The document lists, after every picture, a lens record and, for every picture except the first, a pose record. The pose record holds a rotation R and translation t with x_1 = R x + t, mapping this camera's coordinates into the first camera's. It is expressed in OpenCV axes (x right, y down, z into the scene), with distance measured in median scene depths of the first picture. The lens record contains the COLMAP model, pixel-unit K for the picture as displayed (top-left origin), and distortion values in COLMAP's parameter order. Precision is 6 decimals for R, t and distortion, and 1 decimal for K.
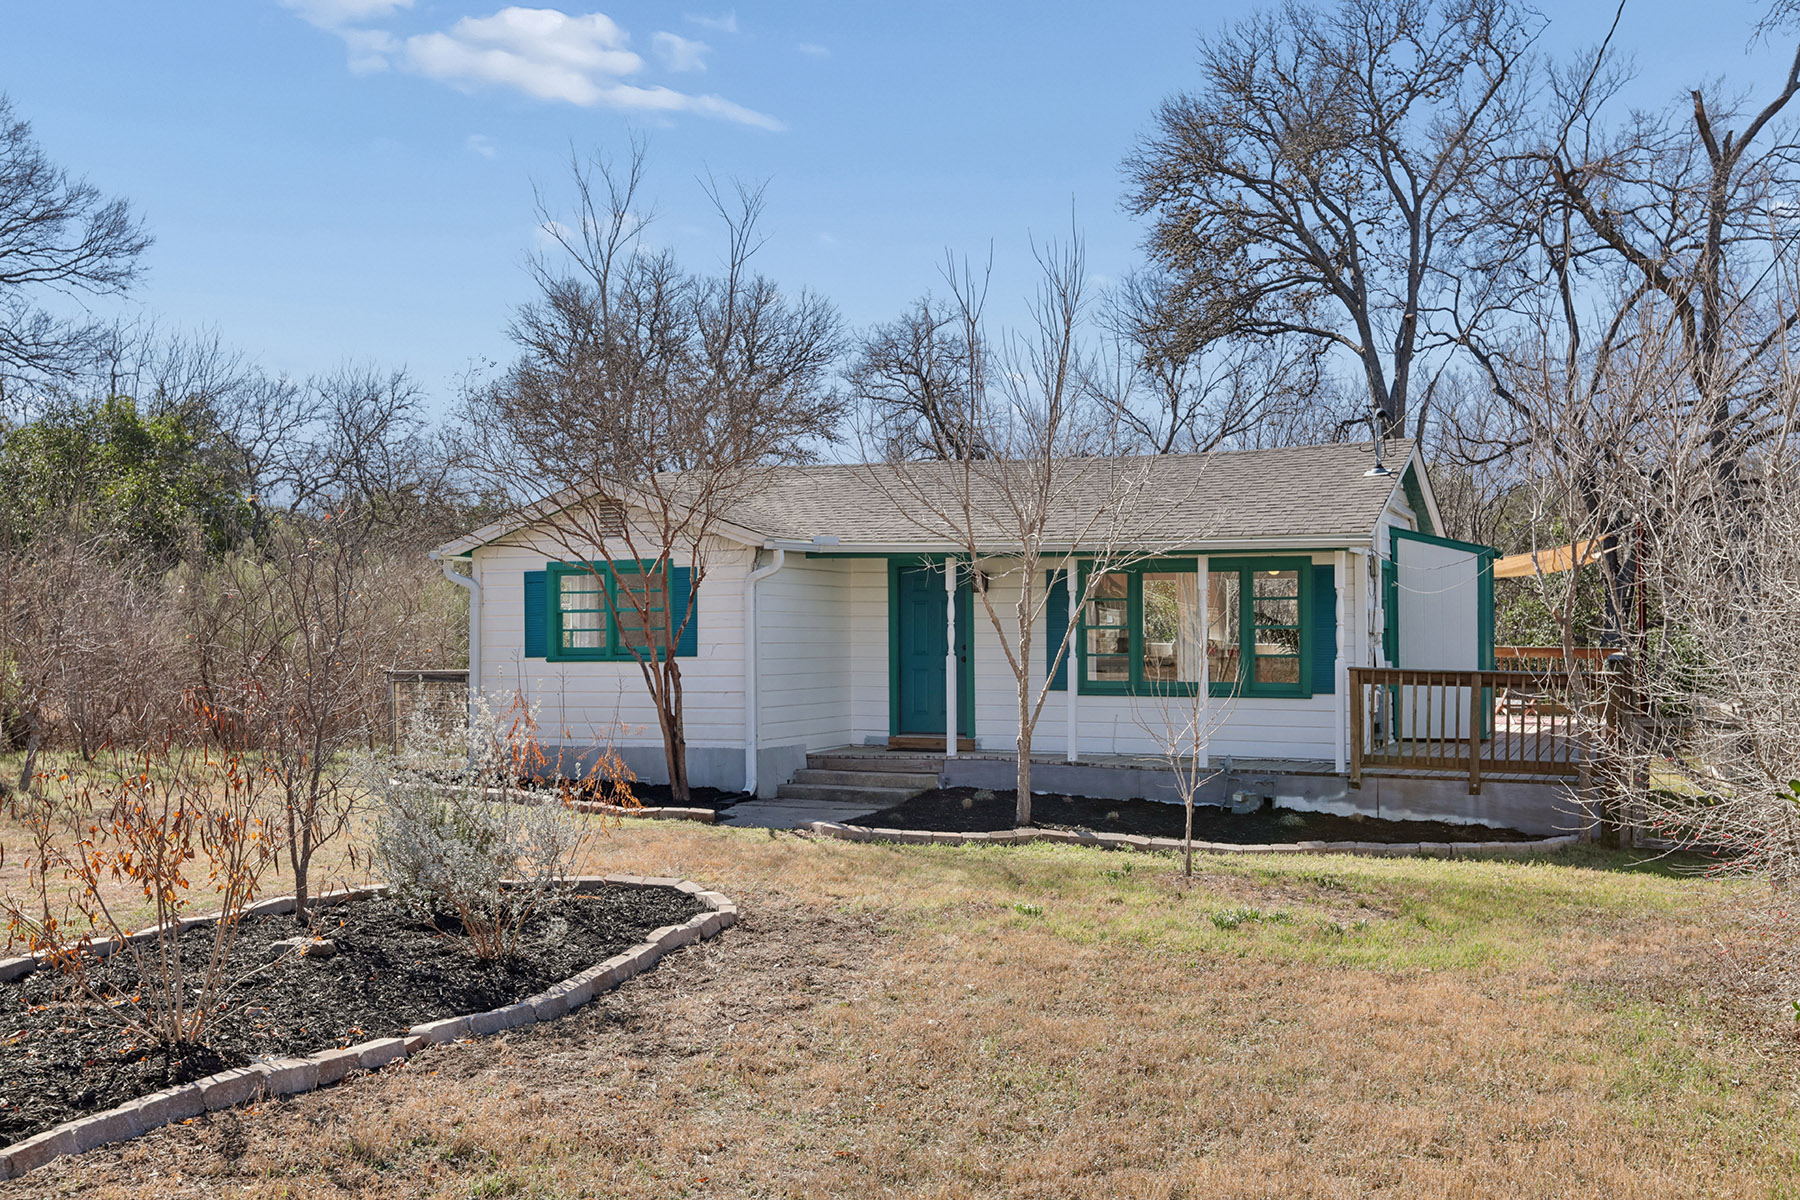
lens RADIAL K [[1773.0, 0, 900.0], [0, 1773.0, 600.0], [0, 0, 1]] dist [-0.009293, -0.010174]
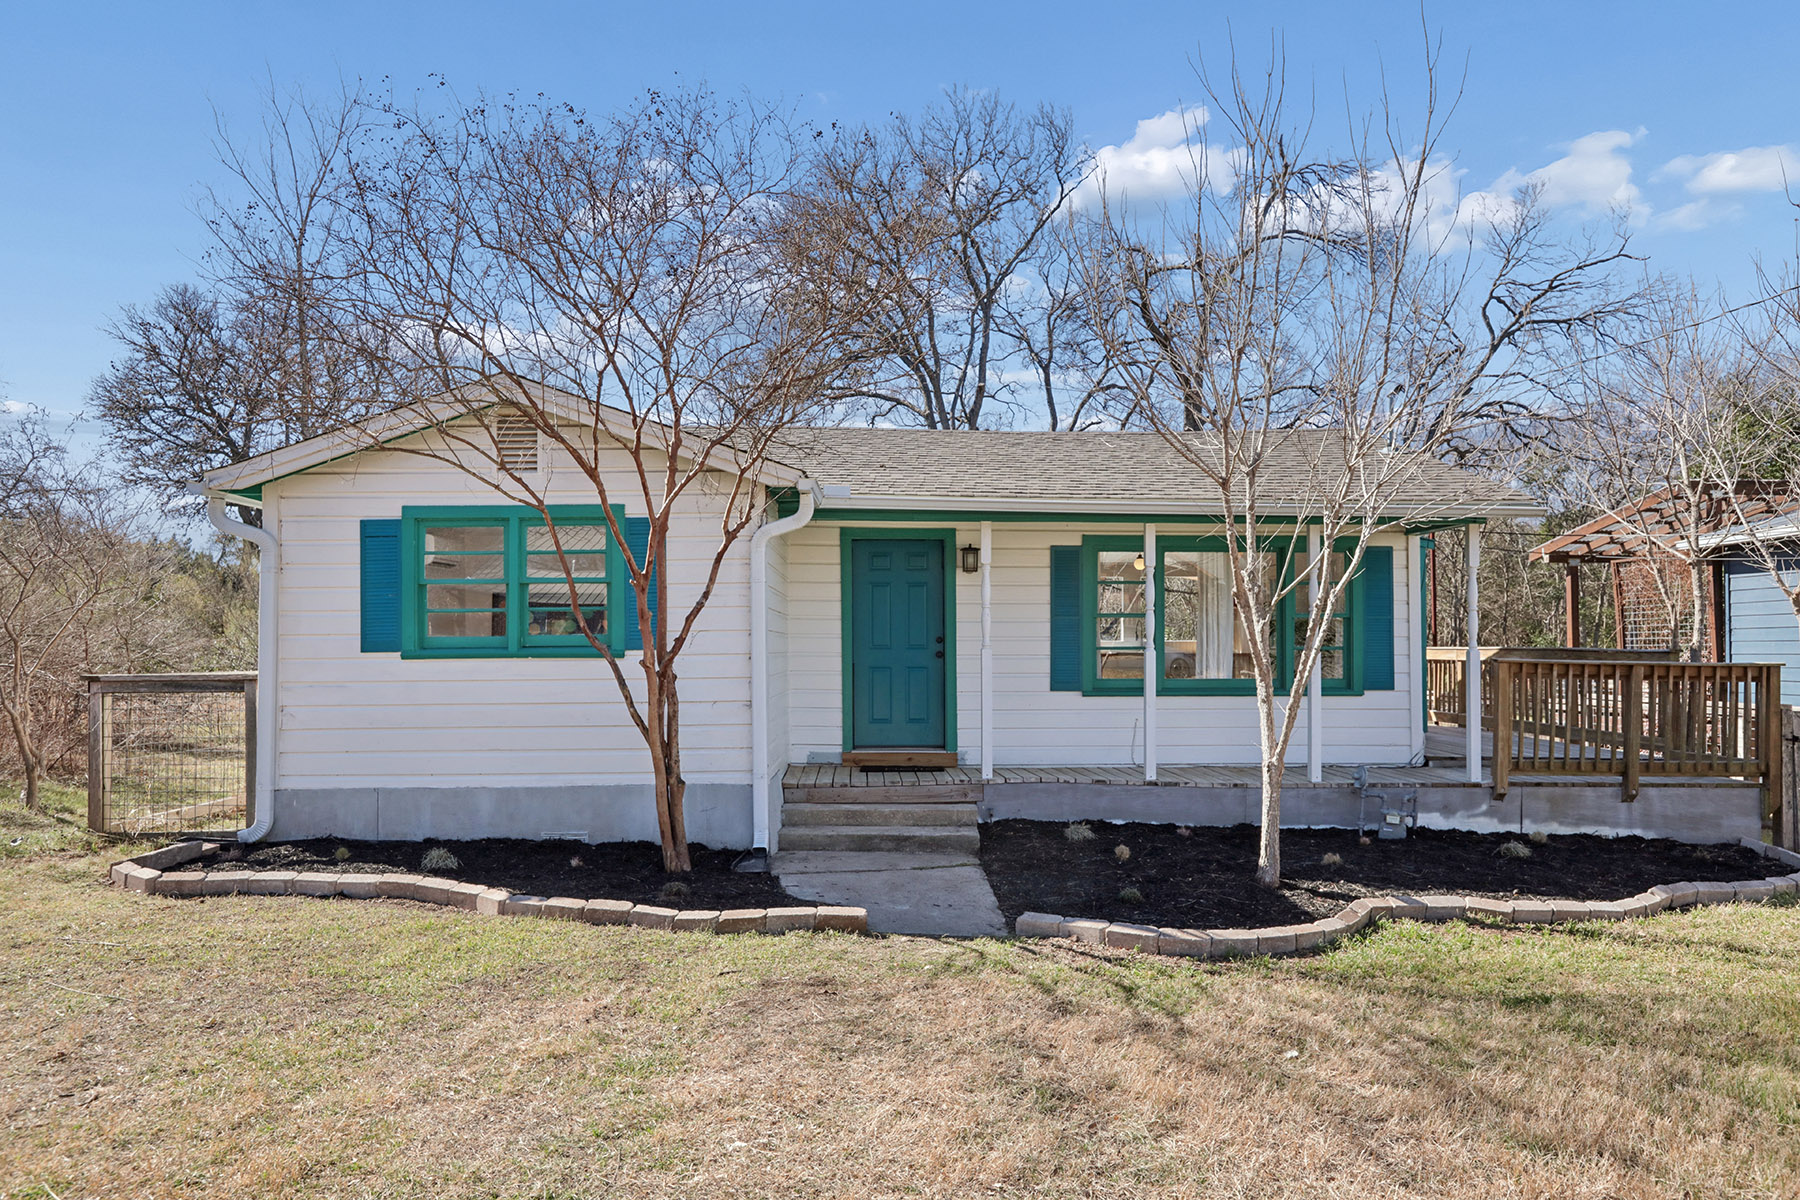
lens RADIAL K [[1150.1, 0, 893.1], [0, 1150.1, 629.0], [0, 0, 1]] dist [-0.022846, 0.003484]
pose [[0.904552, 0.006662, 0.426311, -0.227260], [-0.008458, 0.999962, 0.002319, 0.022504], [-0.426279, -0.005704, 0.904574, 0.576136]]
